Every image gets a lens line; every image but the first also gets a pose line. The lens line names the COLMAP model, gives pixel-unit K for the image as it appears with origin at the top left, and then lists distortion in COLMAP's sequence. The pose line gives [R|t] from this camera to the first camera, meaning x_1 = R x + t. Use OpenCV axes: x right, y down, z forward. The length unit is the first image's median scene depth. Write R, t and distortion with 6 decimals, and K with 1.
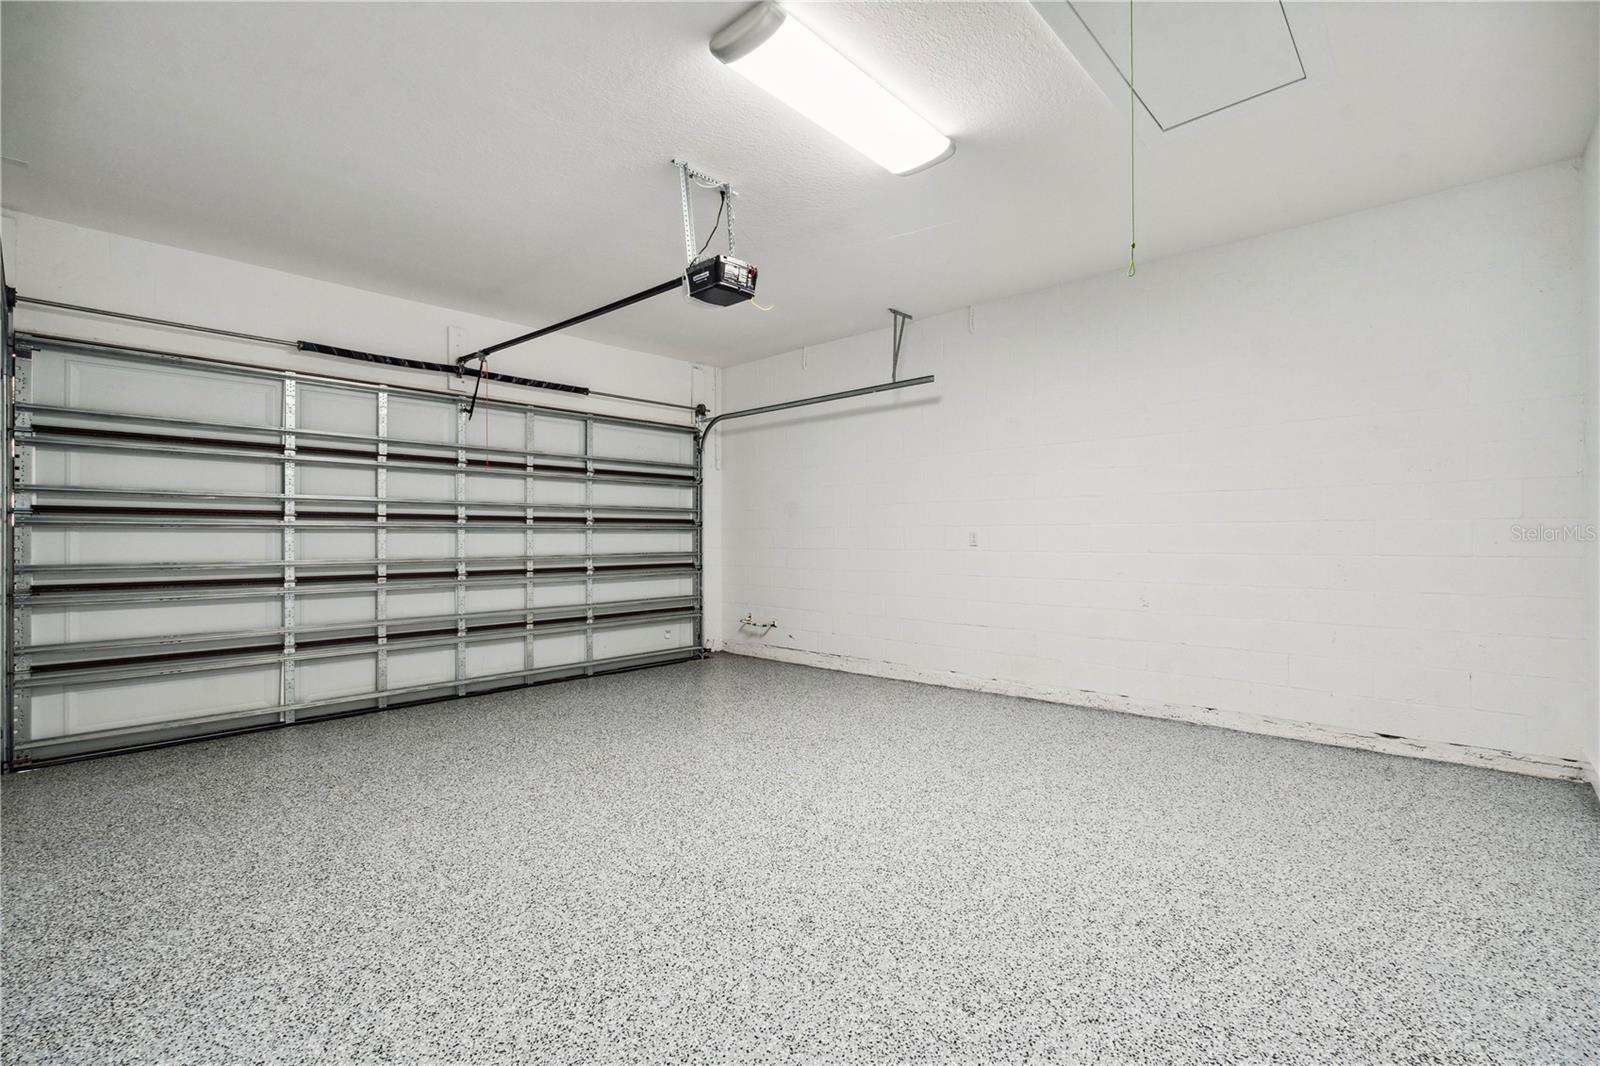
lens RADIAL K [[713.0, 0, 797.2], [0, 713.0, 532.6], [0, 0, 1]] dist [-0.001751, -0.000344]
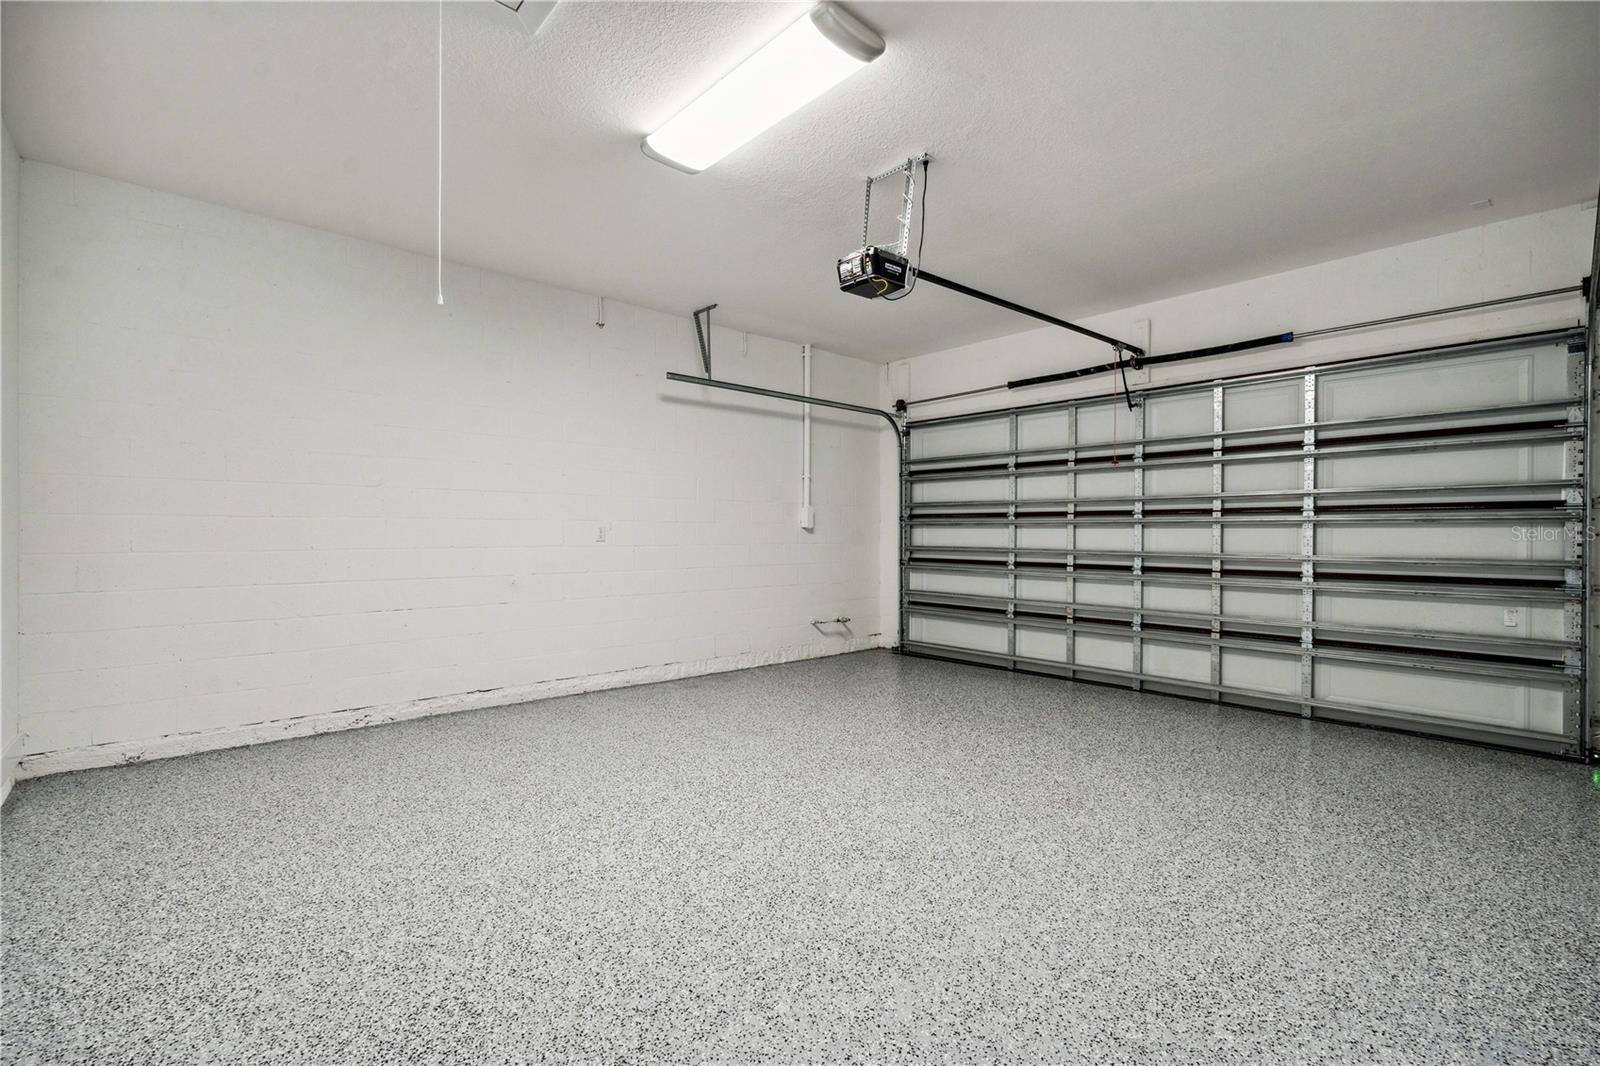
lens RADIAL K [[713.0, 0, 797.2], [0, 713.0, 532.6], [0, 0, 1]] dist [-0.001751, -0.000344]
pose [[-0.082226, 0.001883, -0.996612, 0.452710], [0.005168, 0.999986, 0.001463, 0.002368], [0.996600, -0.005030, -0.082234, 0.482235]]
